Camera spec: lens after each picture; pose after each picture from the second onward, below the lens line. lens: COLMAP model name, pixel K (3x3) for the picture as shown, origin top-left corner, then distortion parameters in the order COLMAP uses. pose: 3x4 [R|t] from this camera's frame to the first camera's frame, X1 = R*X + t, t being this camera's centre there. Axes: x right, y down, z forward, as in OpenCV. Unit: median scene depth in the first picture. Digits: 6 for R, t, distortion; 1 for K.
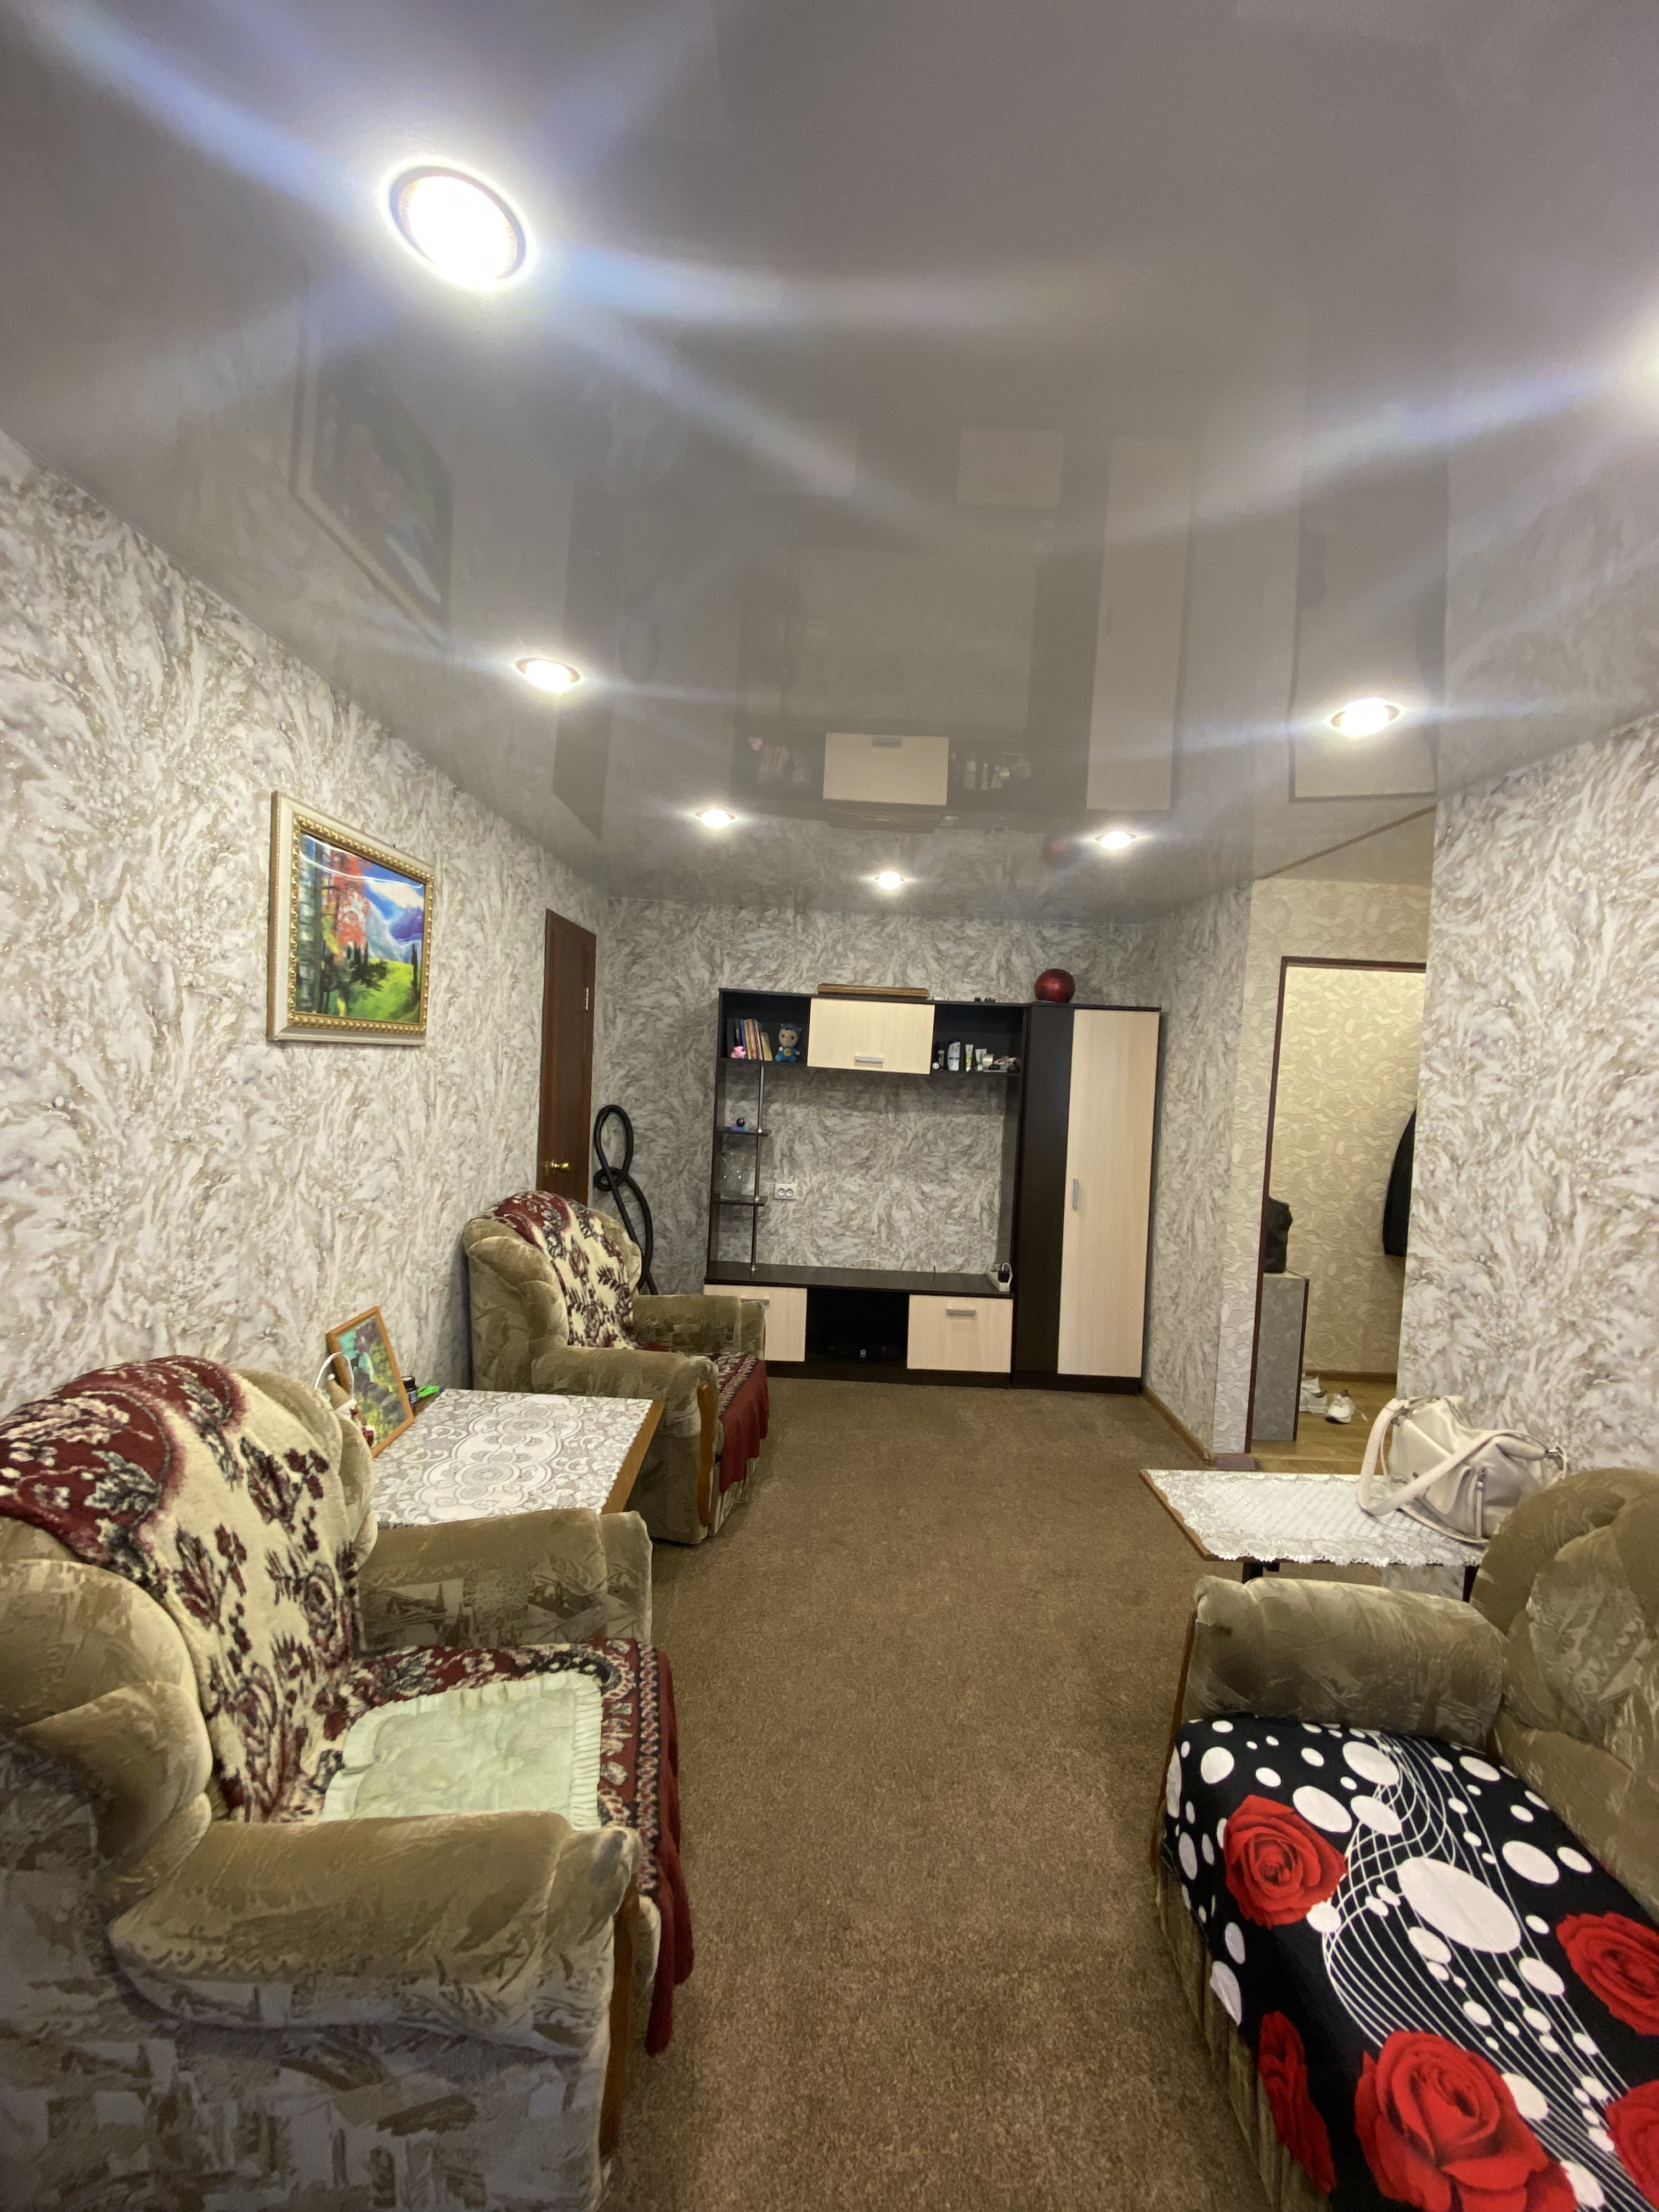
lens RADIAL K [[887.0, 0, 809.0], [0, 887.0, 1102.7], [0, 0, 1]] dist [-0.021817, -0.000164]
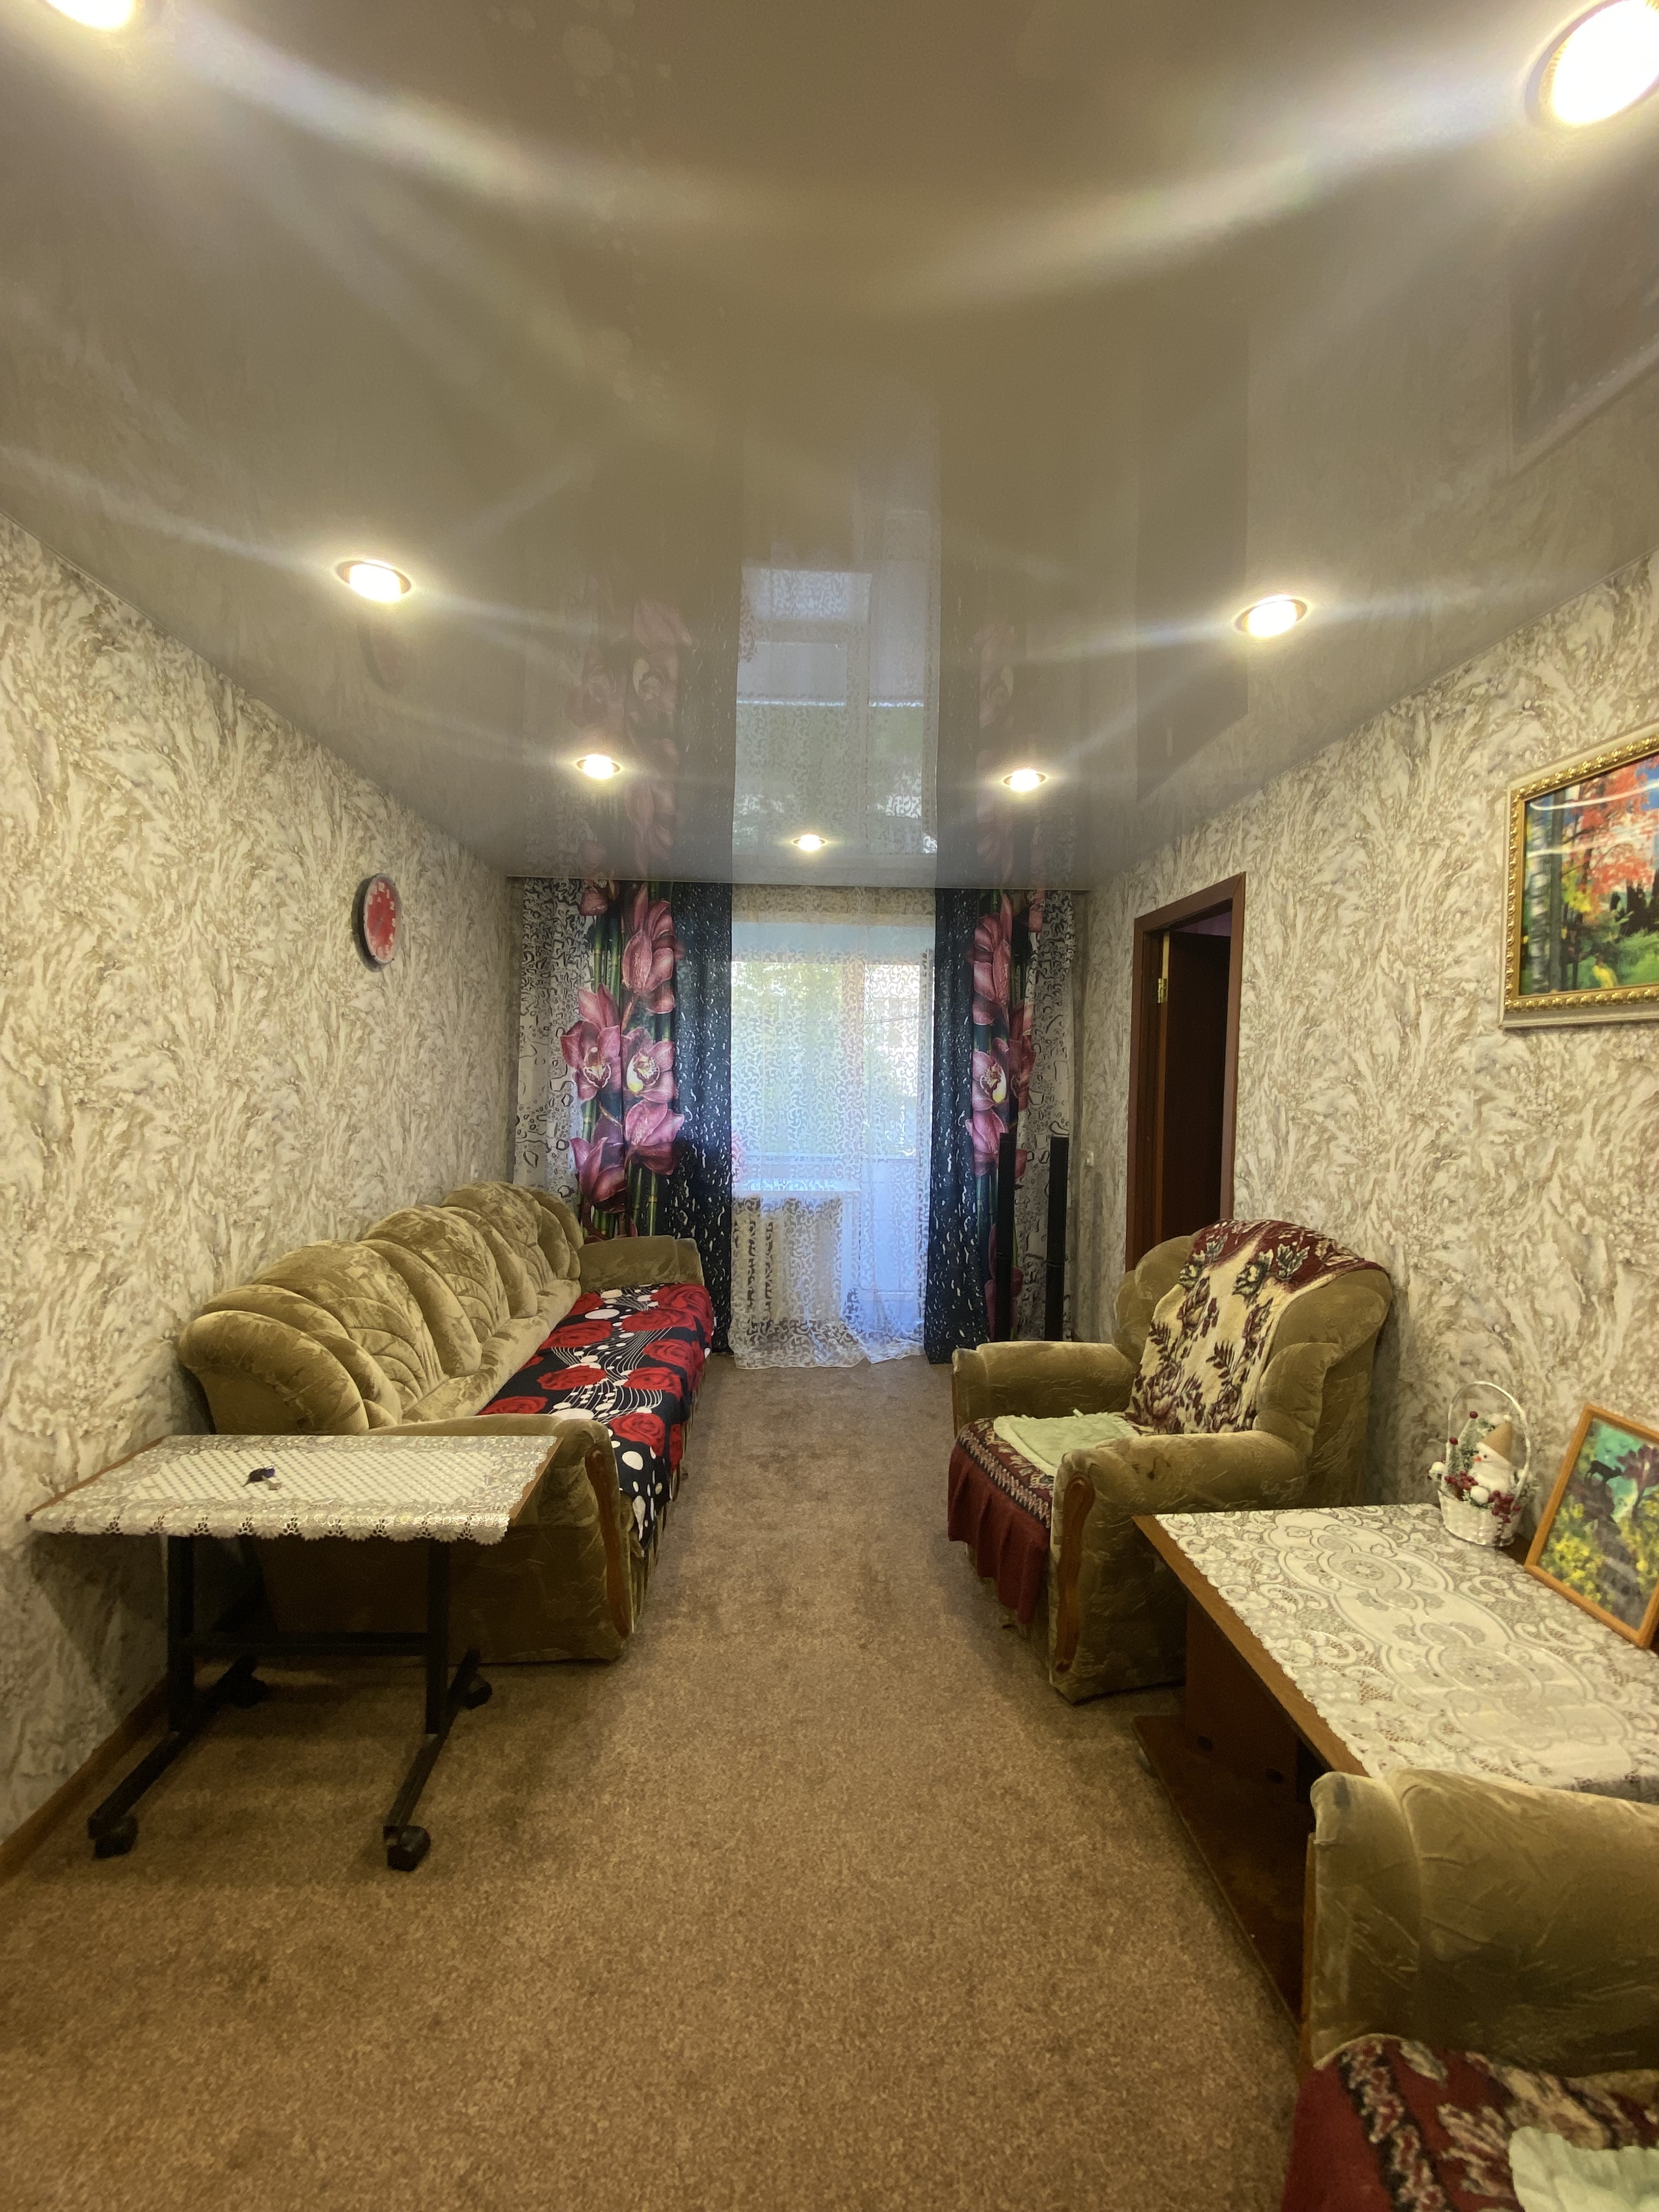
lens RADIAL K [[958.1, 0, 829.5], [0, 958.1, 1106.0], [0, 0, 1]] dist [-0.024811, -0.000084]
pose [[-0.995726, -0.063978, -0.066603, 0.202789], [-0.069017, 0.994691, 0.076329, -0.013953], [0.061366, 0.080600, -0.994856, 1.966256]]
